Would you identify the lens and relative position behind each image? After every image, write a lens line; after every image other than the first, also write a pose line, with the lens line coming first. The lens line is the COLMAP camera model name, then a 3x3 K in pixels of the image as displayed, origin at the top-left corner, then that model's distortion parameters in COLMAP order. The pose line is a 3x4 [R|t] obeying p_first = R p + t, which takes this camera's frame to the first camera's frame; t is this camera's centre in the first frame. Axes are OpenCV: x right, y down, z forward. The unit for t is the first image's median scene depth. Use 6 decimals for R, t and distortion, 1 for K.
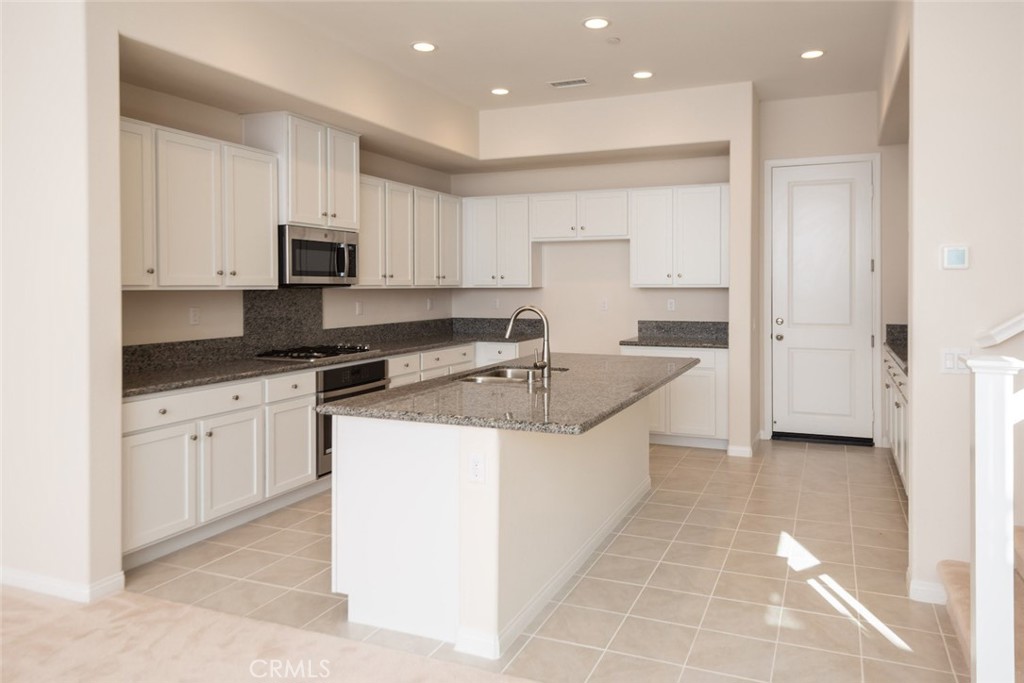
lens RADIAL K [[676.5, 0, 511.7], [0, 676.5, 294.9], [0, 0, 1]] dist [-0.000389, 0.000153]
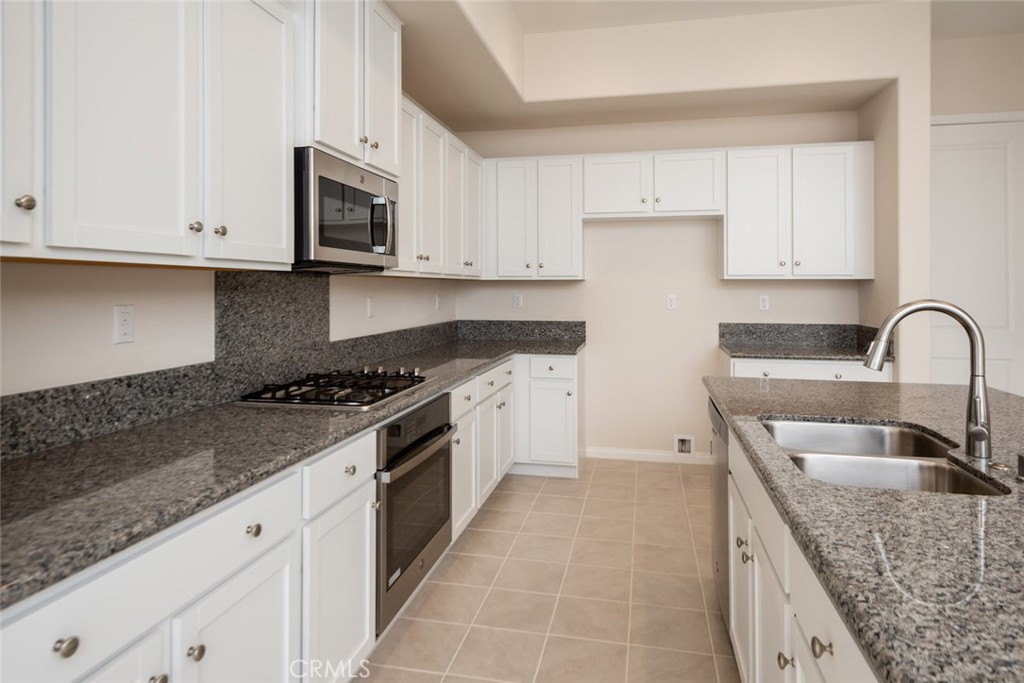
lens RADIAL K [[657.5, 0, 513.7], [0, 657.5, 281.3], [0, 0, 1]] dist [0.009501, 0.000919]
pose [[0.986636, 0.004862, 0.162867, -0.235838], [-0.001490, 0.999782, -0.020820, 0.009104], [-0.162933, 0.020299, 0.986428, 0.430877]]
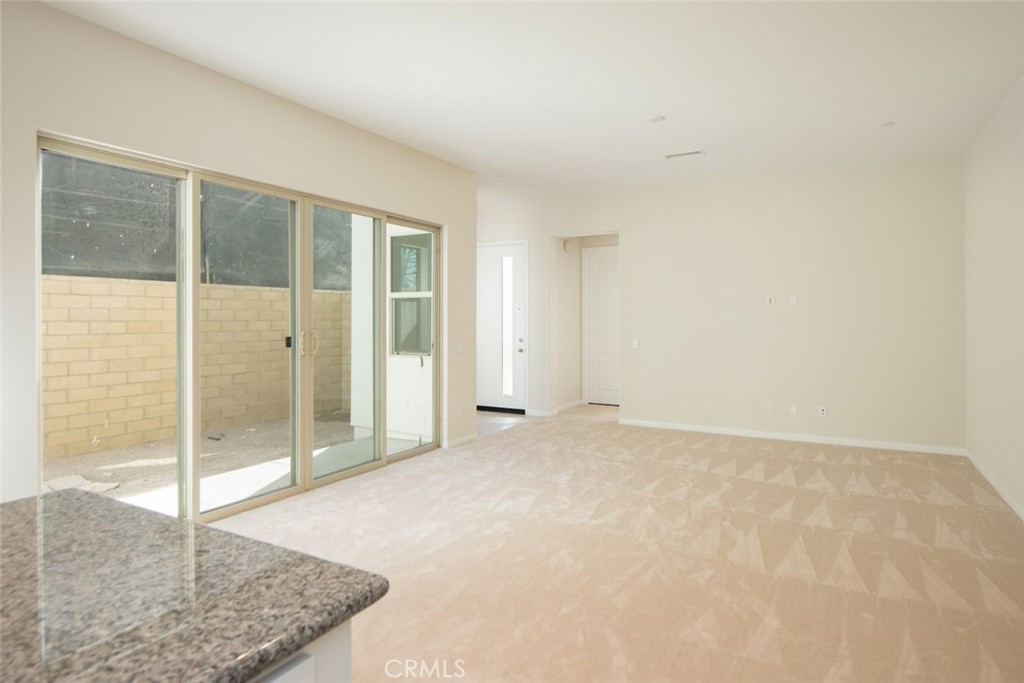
lens RADIAL K [[594.7, 0, 512.1], [0, 594.7, 318.2], [0, 0, 1]] dist [-0.003848, -0.002272]
pose [[-0.989541, 0.003904, 0.144201, -0.207159], [0.006186, 0.999863, 0.015380, -0.013567], [-0.144121, 0.016112, -0.989429, 0.908650]]
